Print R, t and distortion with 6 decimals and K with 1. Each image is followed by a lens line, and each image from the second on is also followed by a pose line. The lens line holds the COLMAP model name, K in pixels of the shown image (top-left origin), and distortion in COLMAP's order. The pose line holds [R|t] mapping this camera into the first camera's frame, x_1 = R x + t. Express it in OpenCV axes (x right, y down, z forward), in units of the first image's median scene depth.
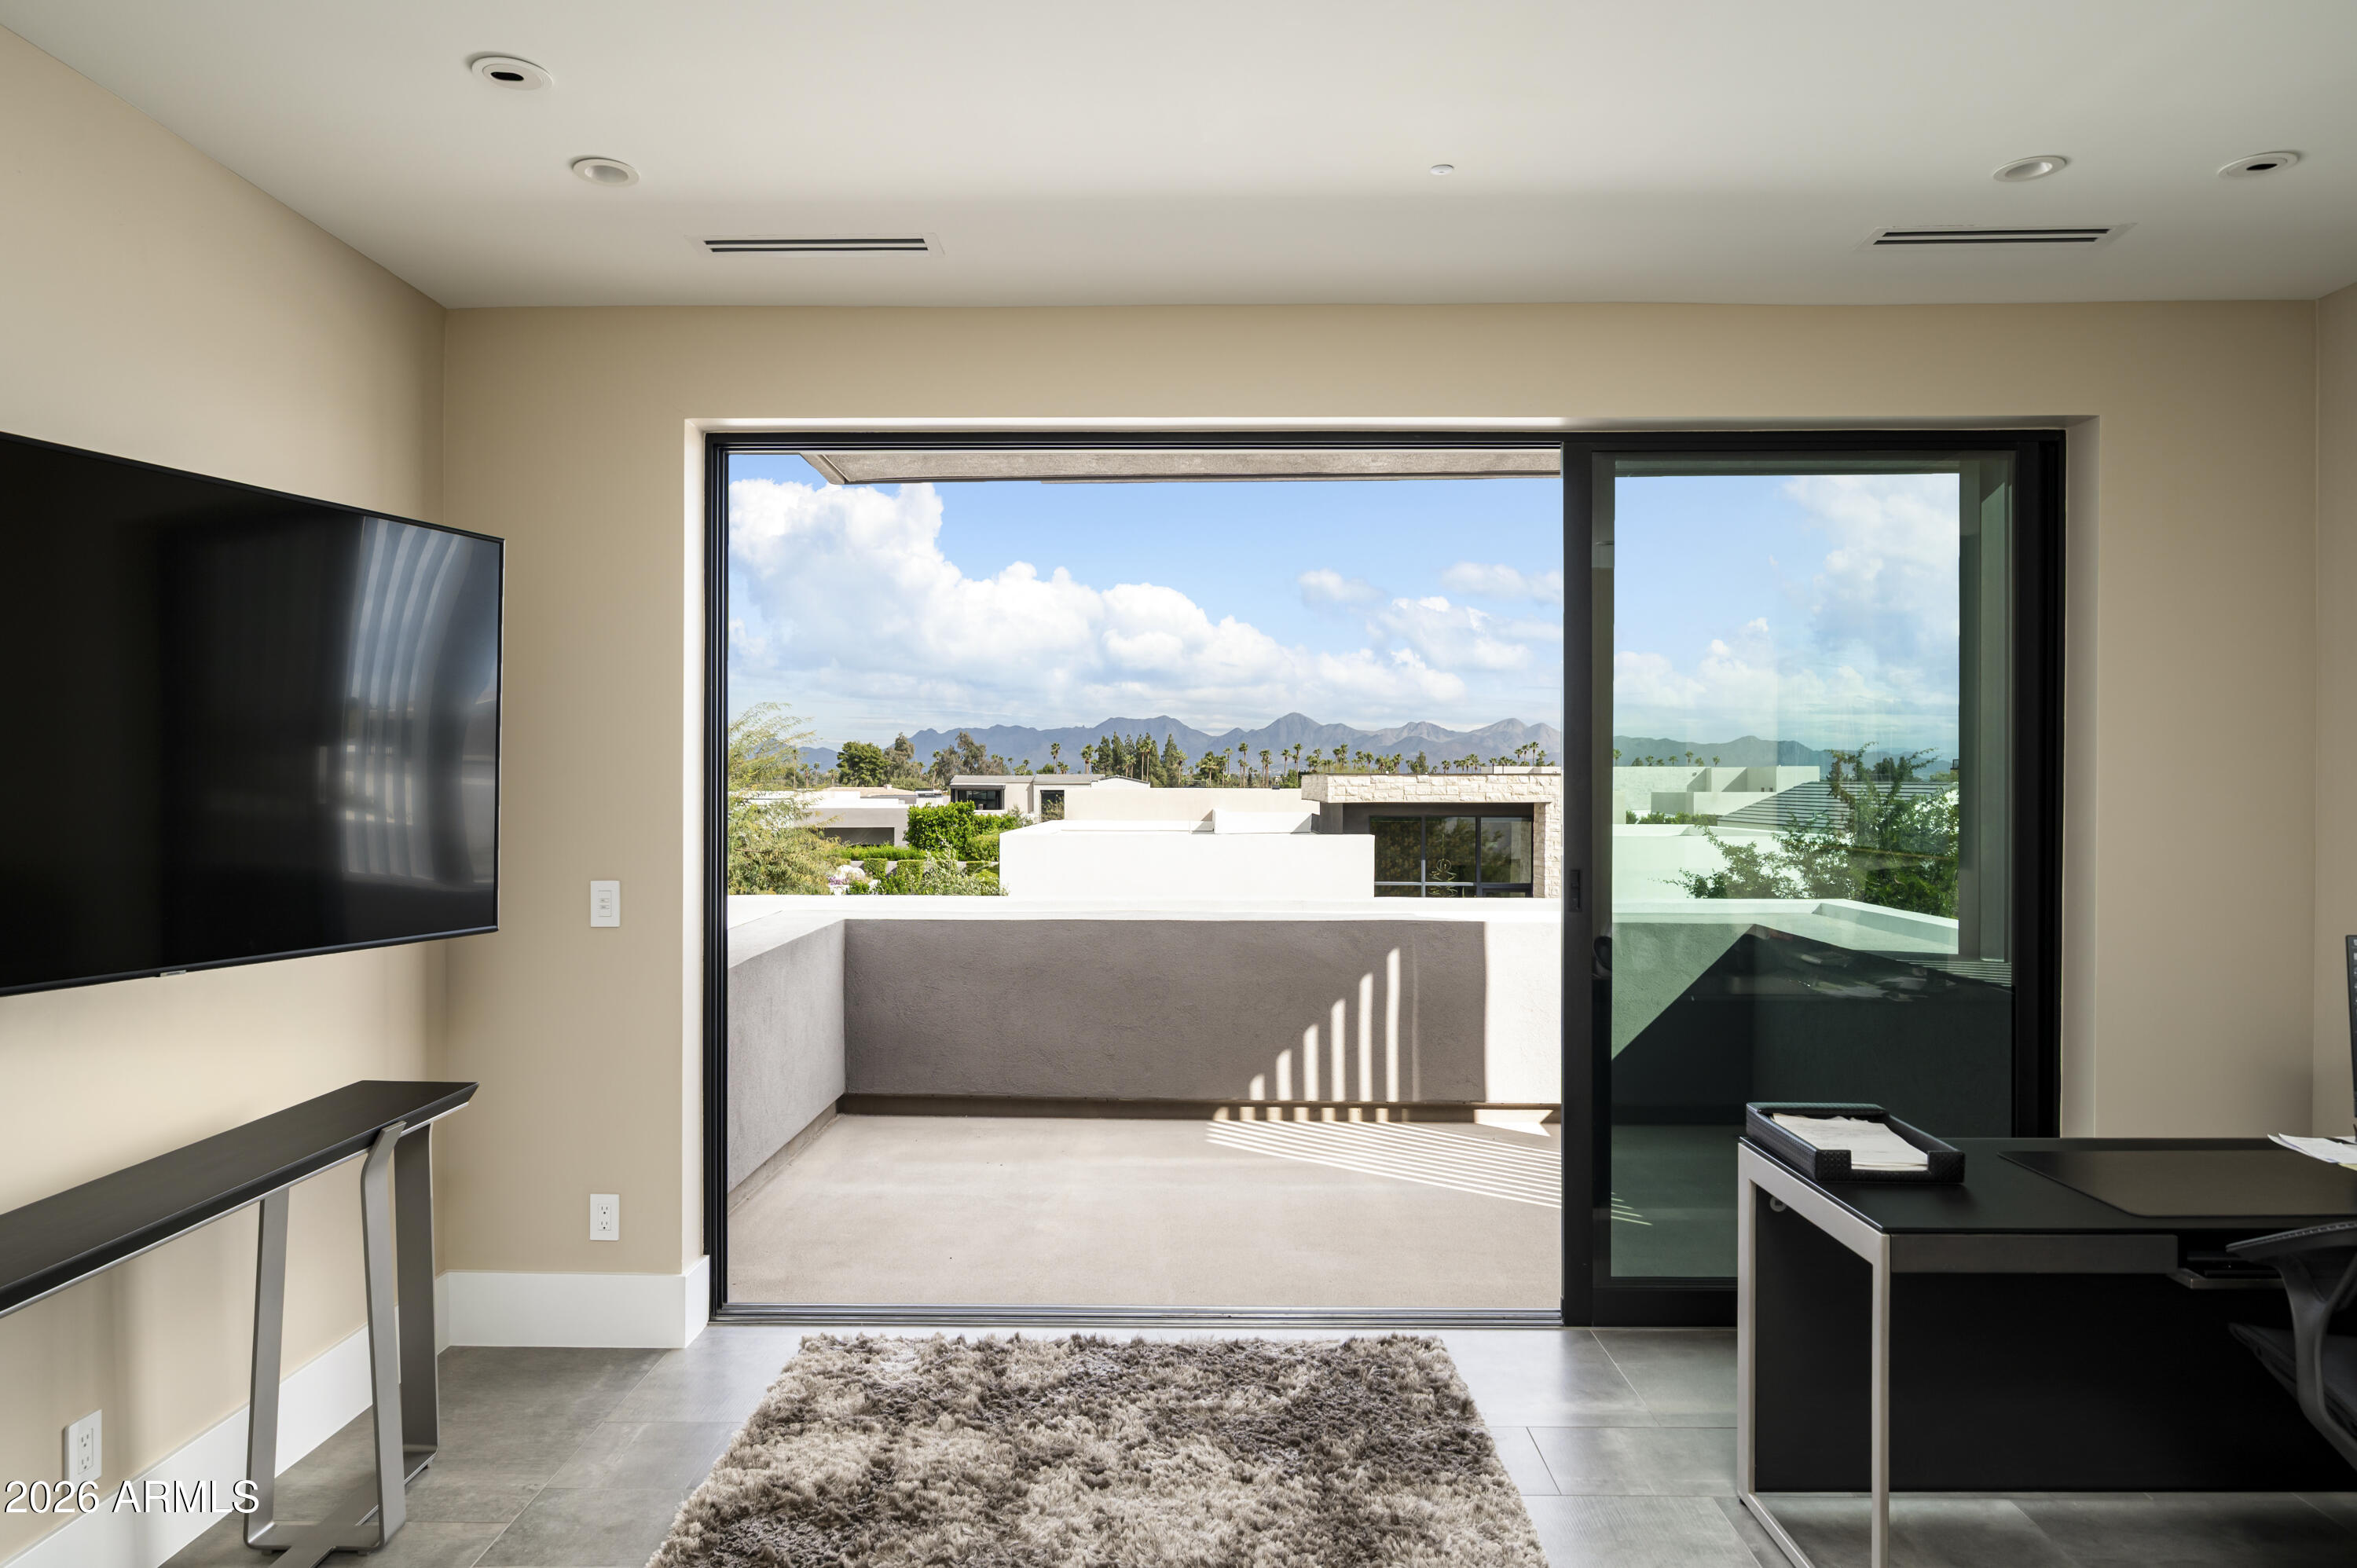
lens RADIAL K [[1479.2, 0, 1178.5], [0, 1479.2, 784.0], [0, 0, 1]] dist [-0.005697, -0.000503]
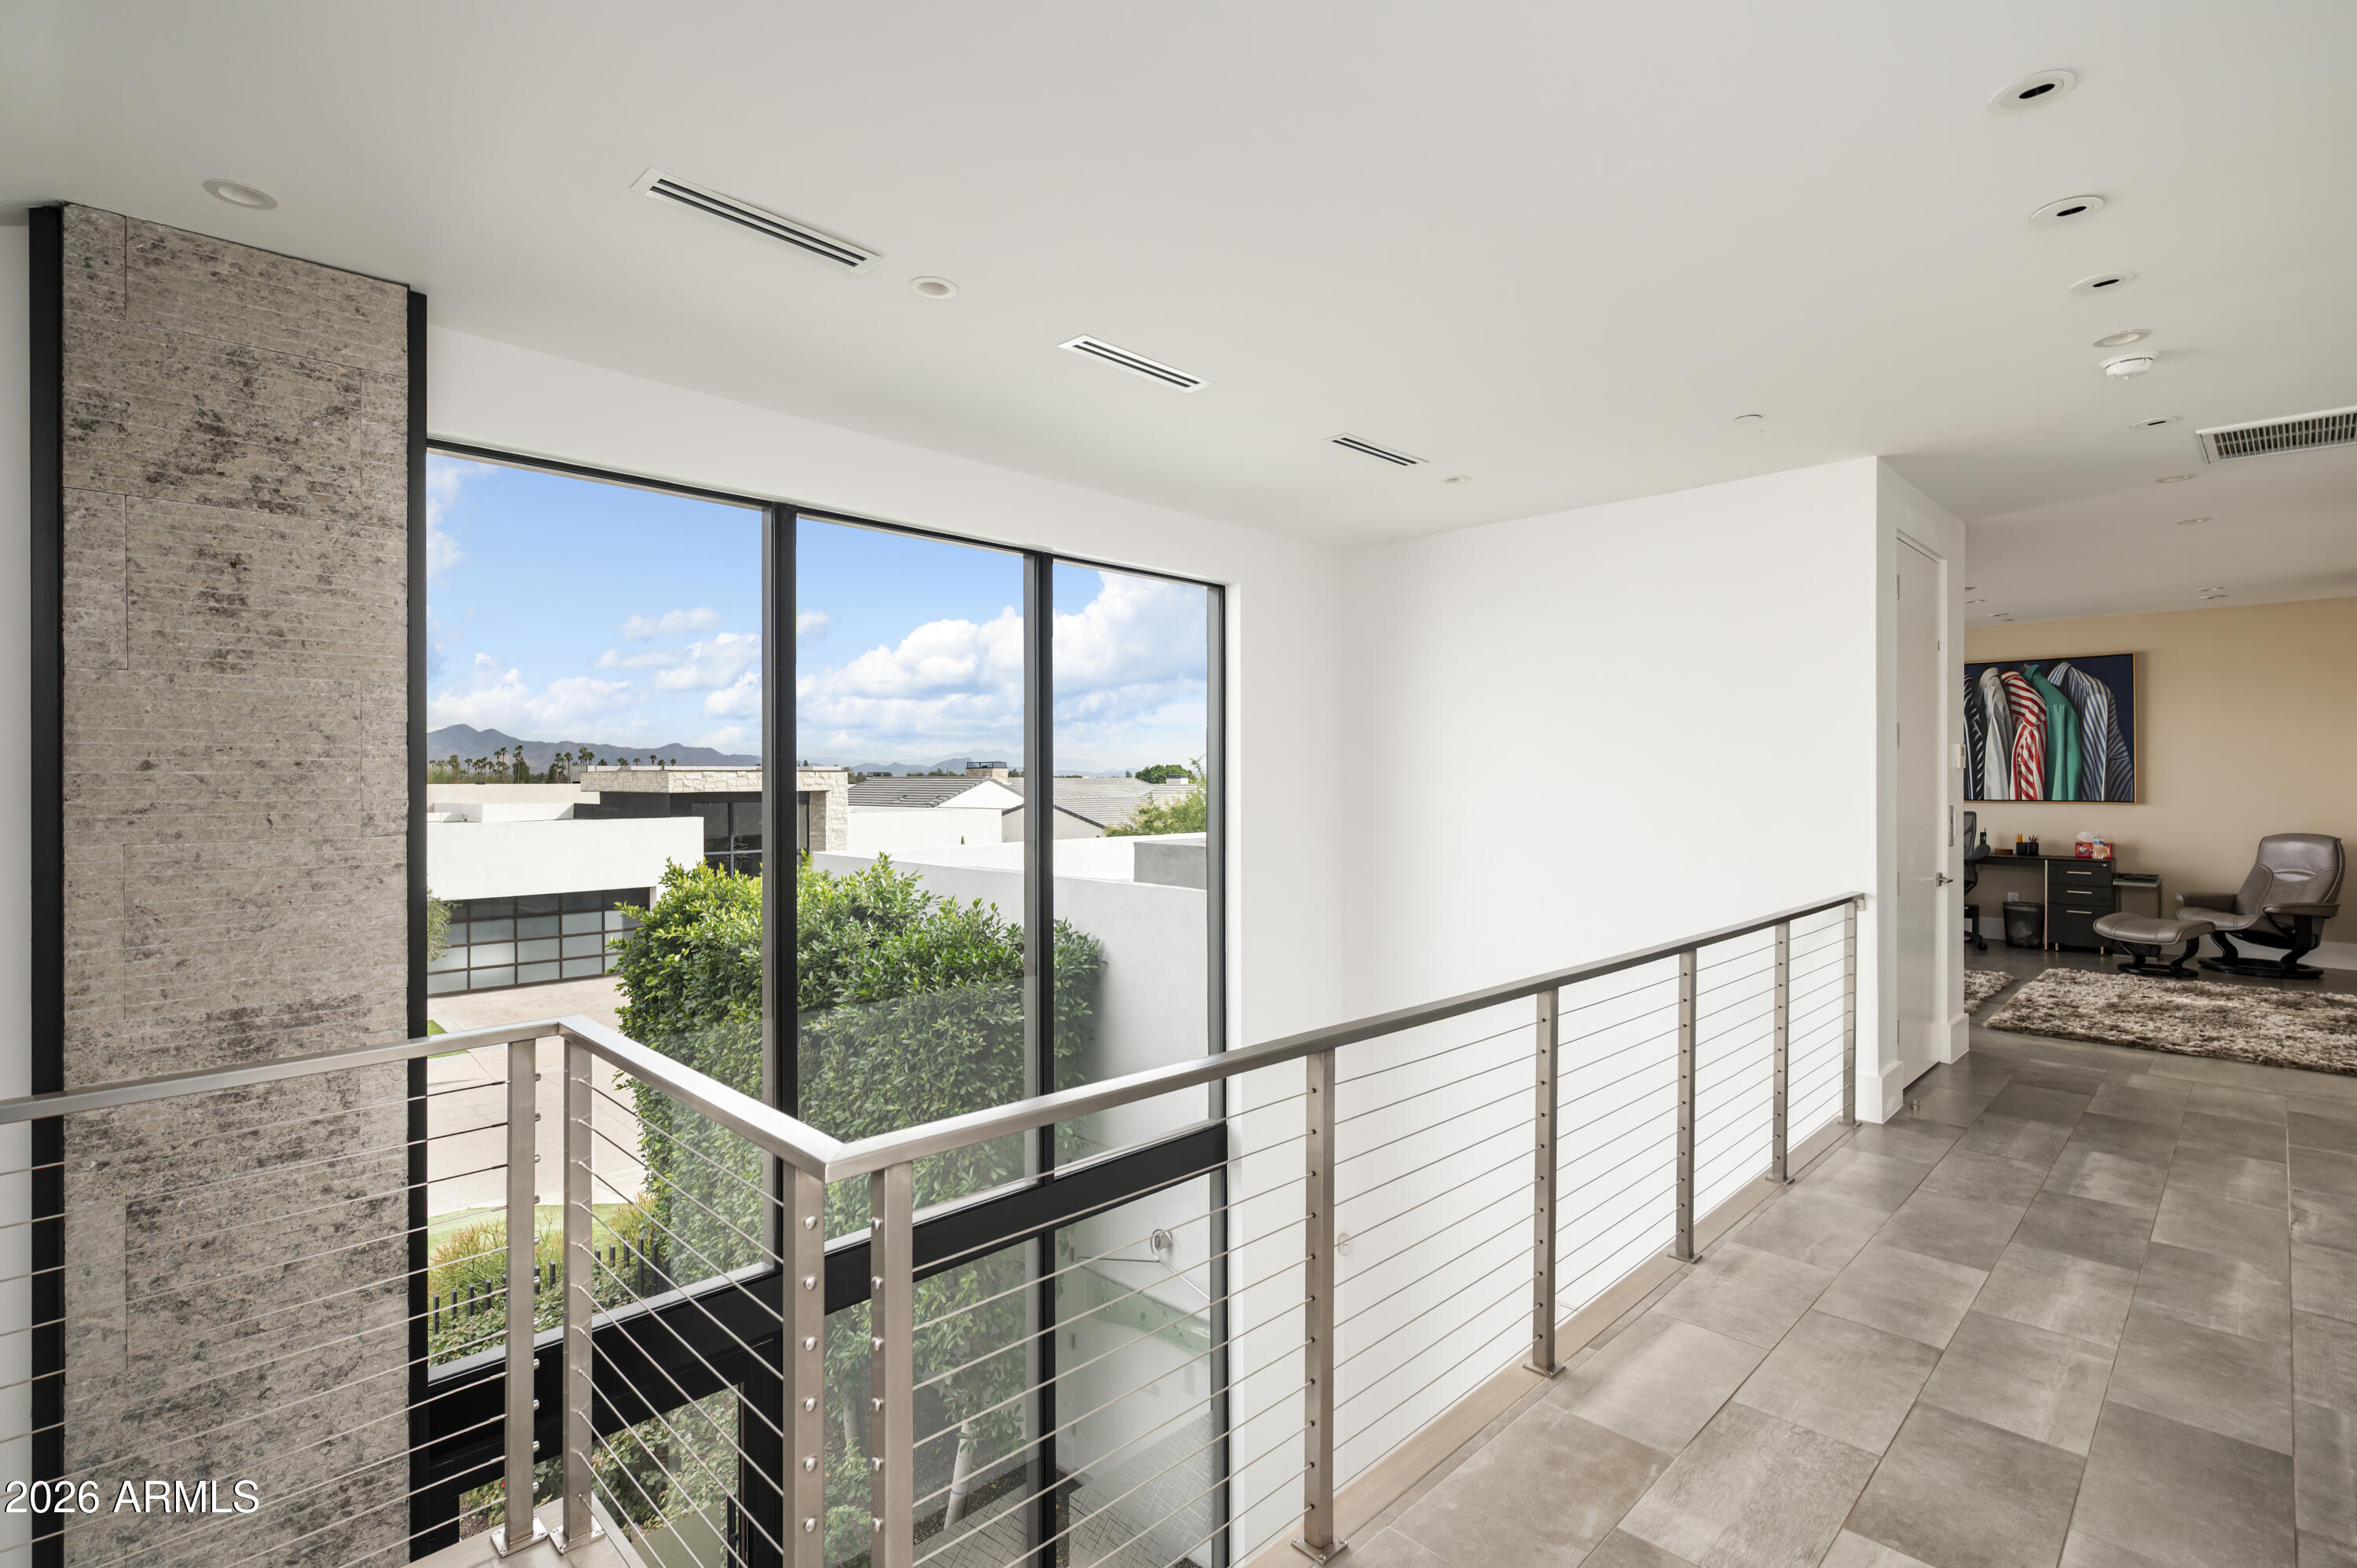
lens RADIAL K [[1102.5, 0, 1178.5], [0, 1102.5, 784.0], [0, 0, 1]] dist [0.001229, 0.000380]
pose [[0.705031, -0.006968, 0.709142, -0.144223], [0.003771, 0.999974, 0.006077, 0.000484], [-0.709166, -0.001610, 0.705039, 0.003436]]
